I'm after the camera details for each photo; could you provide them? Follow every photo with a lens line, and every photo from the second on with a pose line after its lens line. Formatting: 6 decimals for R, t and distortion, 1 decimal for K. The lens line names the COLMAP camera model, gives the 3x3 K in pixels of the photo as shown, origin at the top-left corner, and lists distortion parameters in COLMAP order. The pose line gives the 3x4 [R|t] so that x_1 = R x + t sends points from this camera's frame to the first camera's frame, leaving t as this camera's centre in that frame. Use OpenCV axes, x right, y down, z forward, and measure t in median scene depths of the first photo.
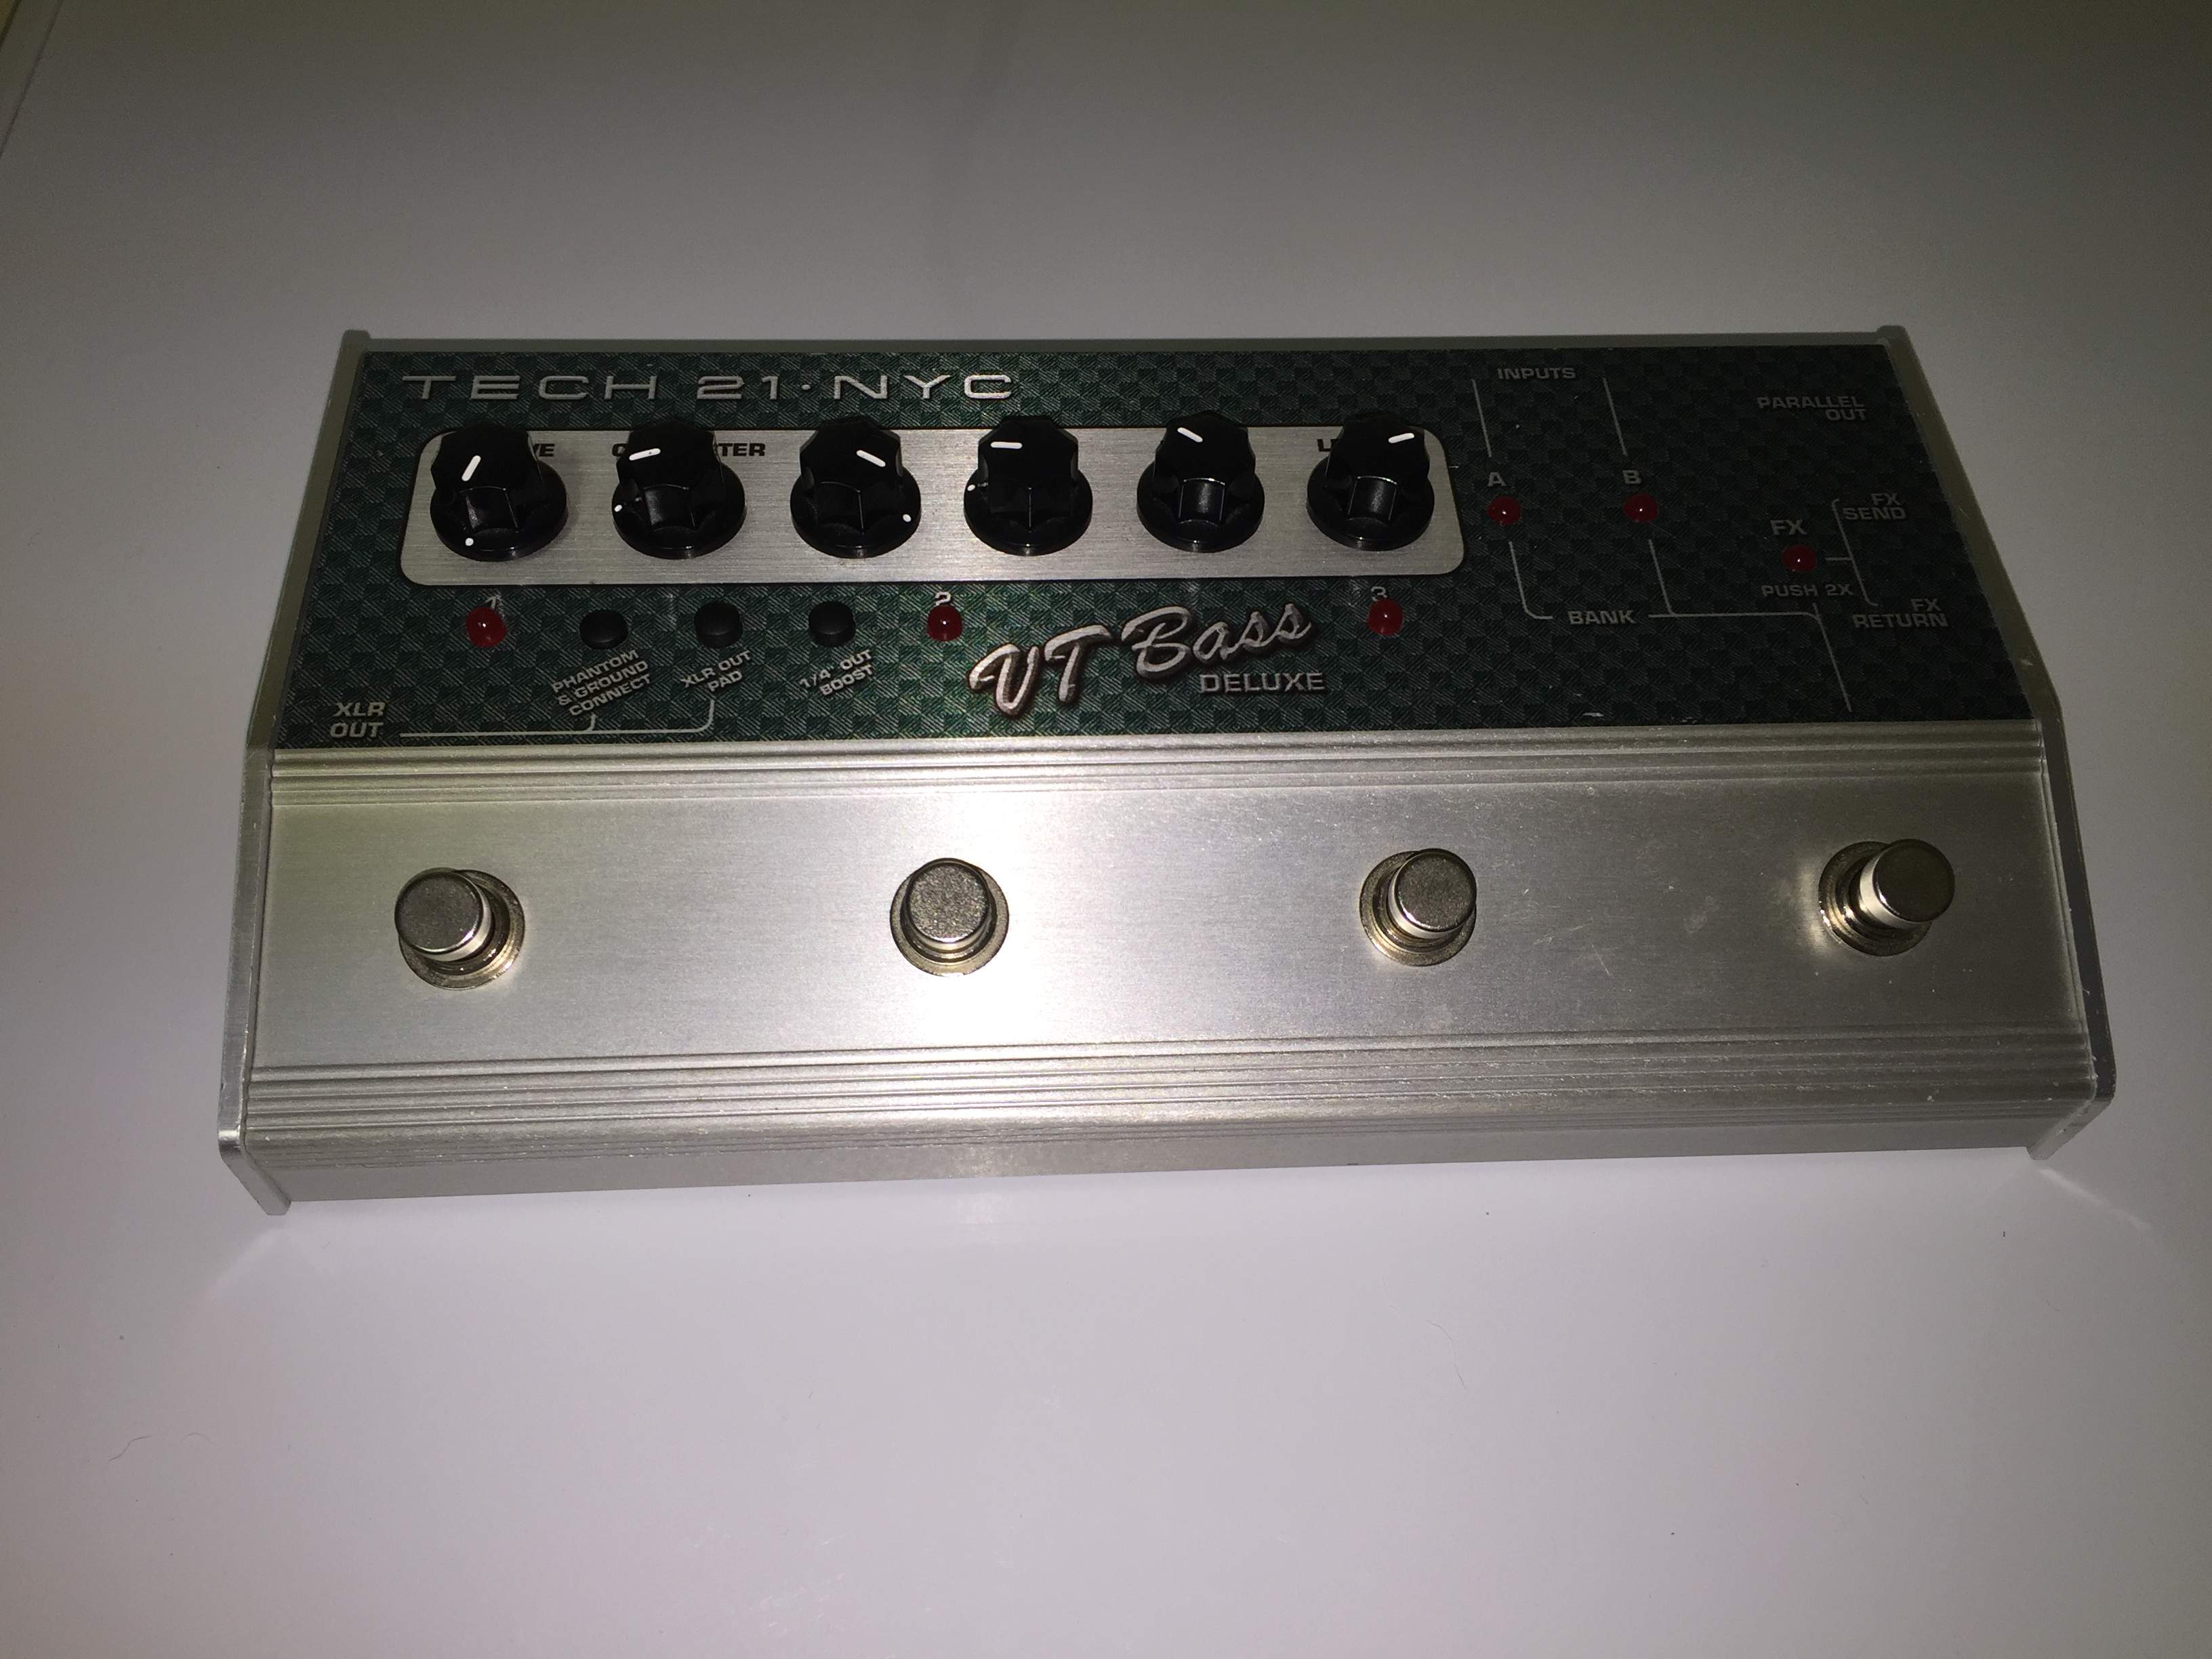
lens RADIAL K [[1968.6, 0, 1106.0], [0, 1968.6, 829.5], [0, 0, 1]] dist [0.025200, -0.010789]
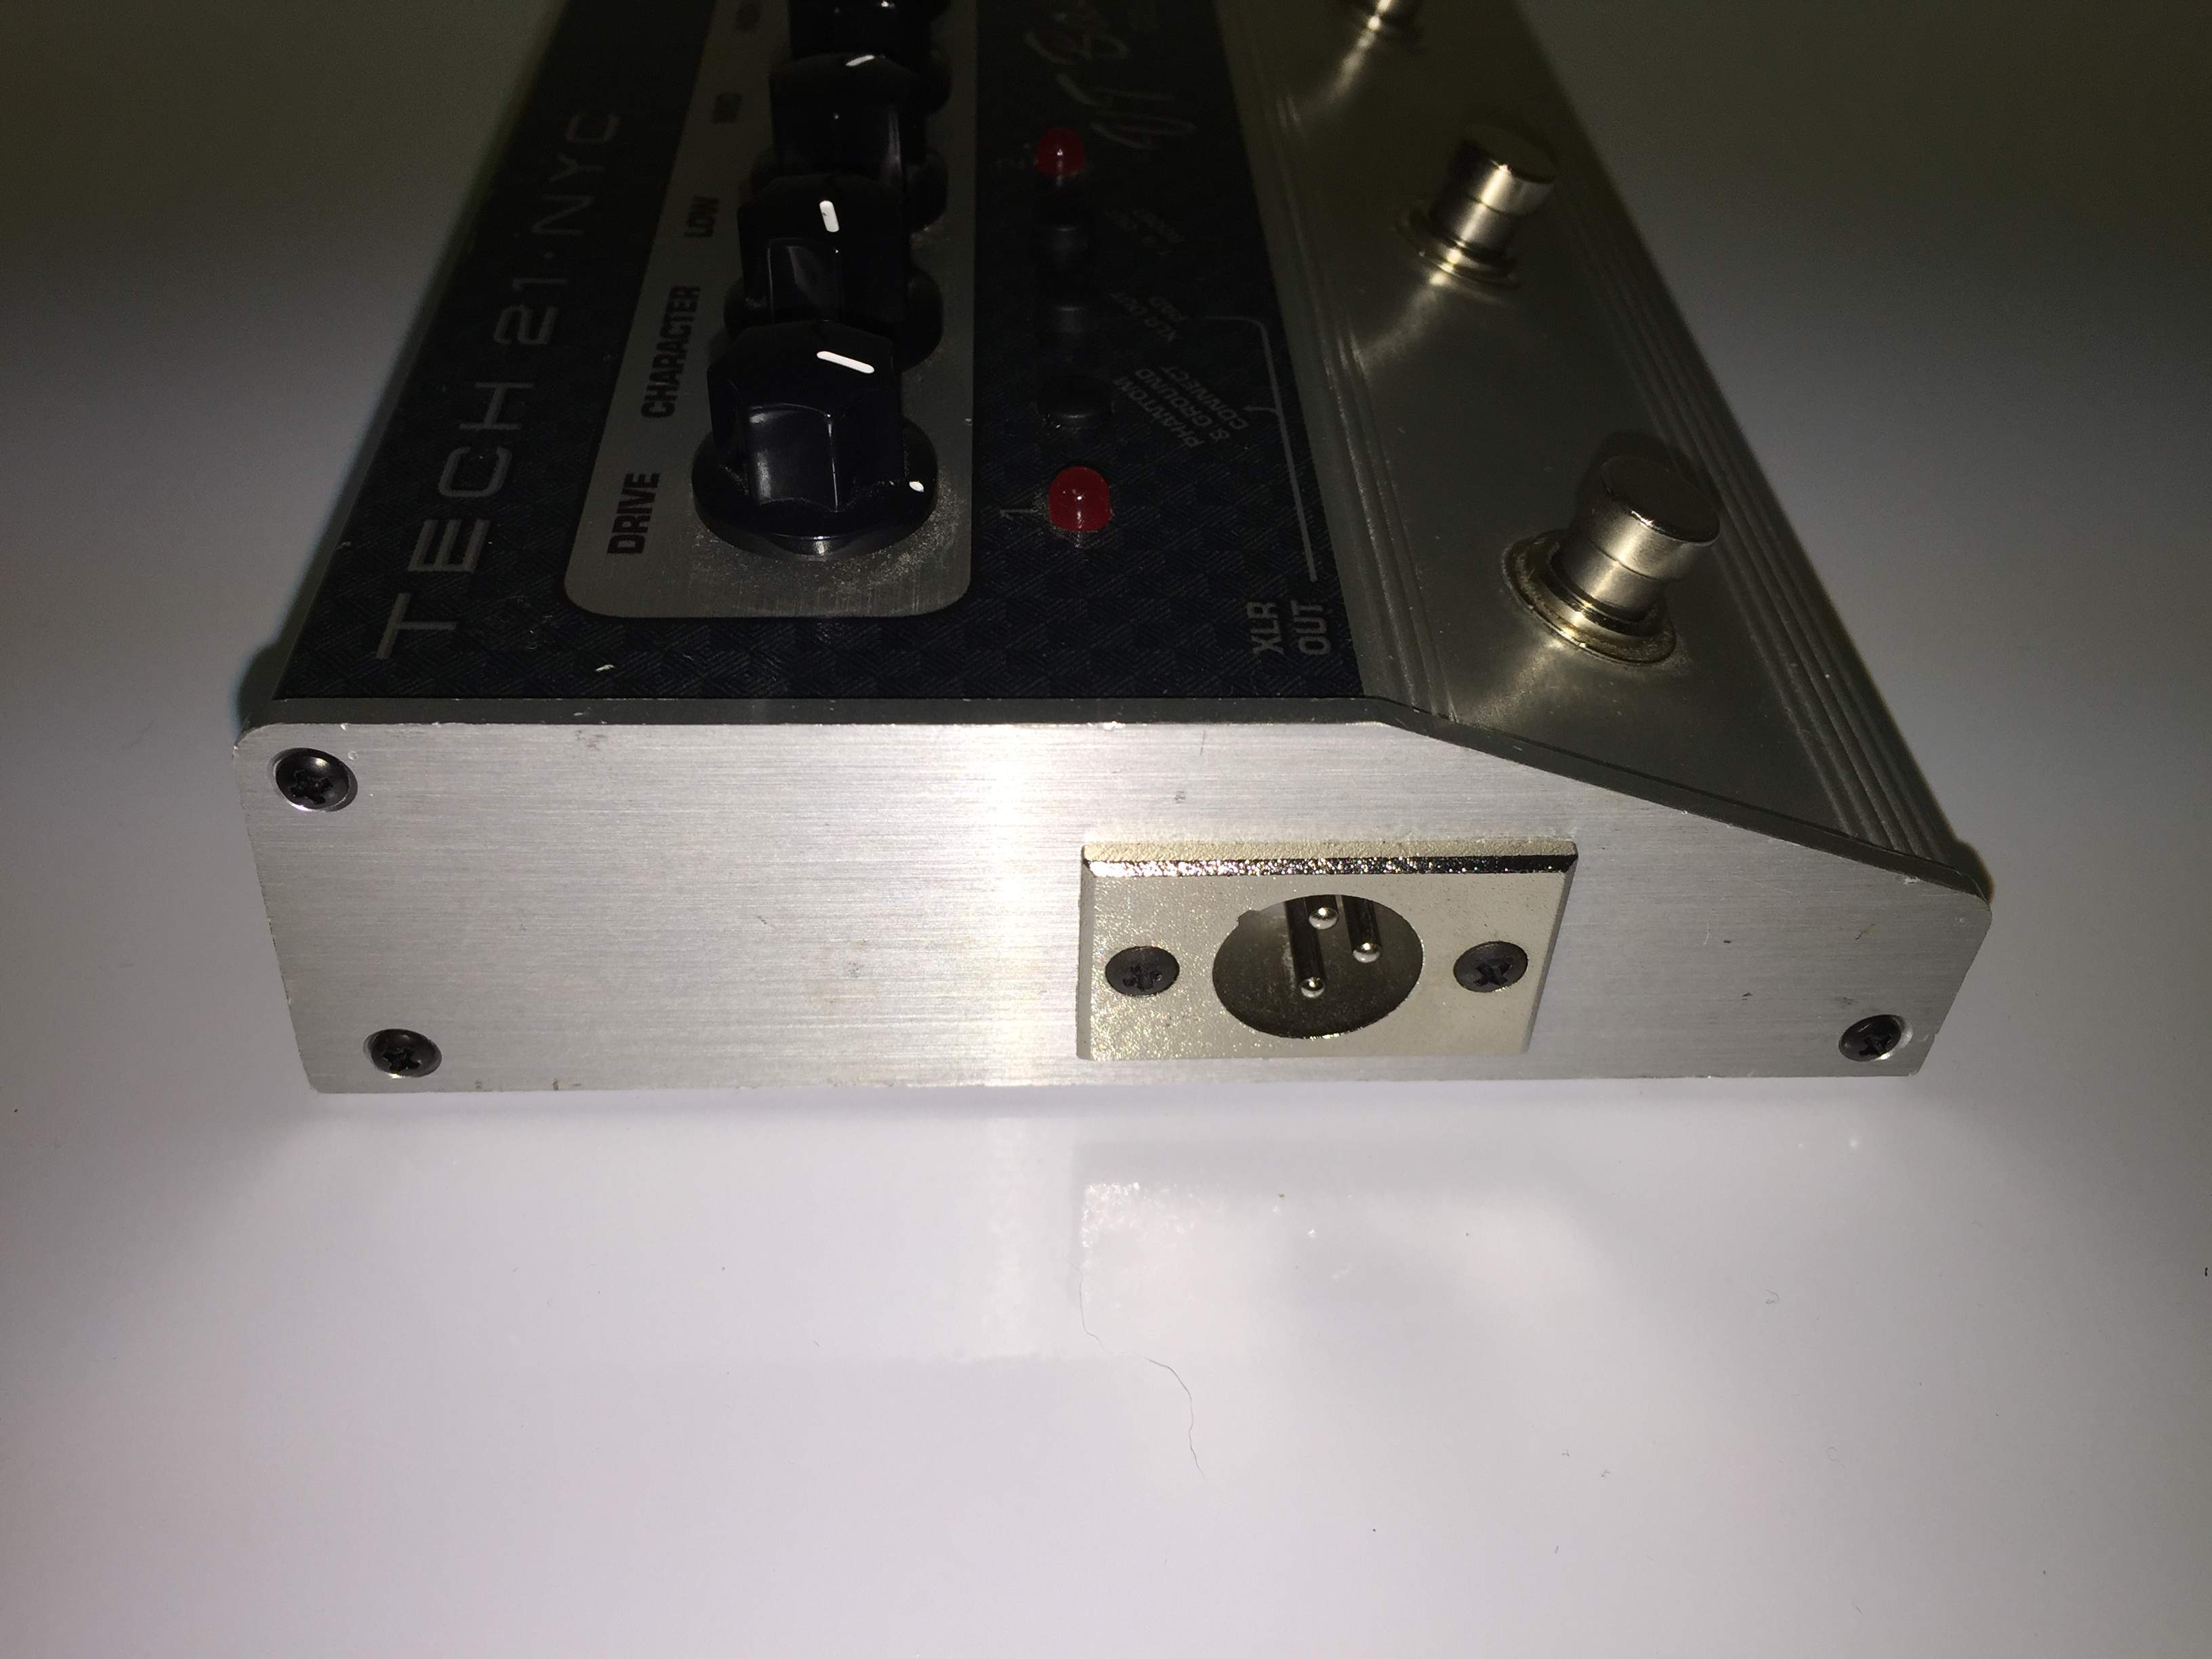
lens RADIAL K [[1968.6, 0, 1106.0], [0, 1968.6, 829.5], [0, 0, 1]] dist [0.025200, -0.010789]
pose [[0.010491, -0.716166, 0.697851, -0.740956], [0.803279, 0.421659, 0.420649, -0.281817], [-0.595510, 0.556156, 0.579705, 0.674100]]
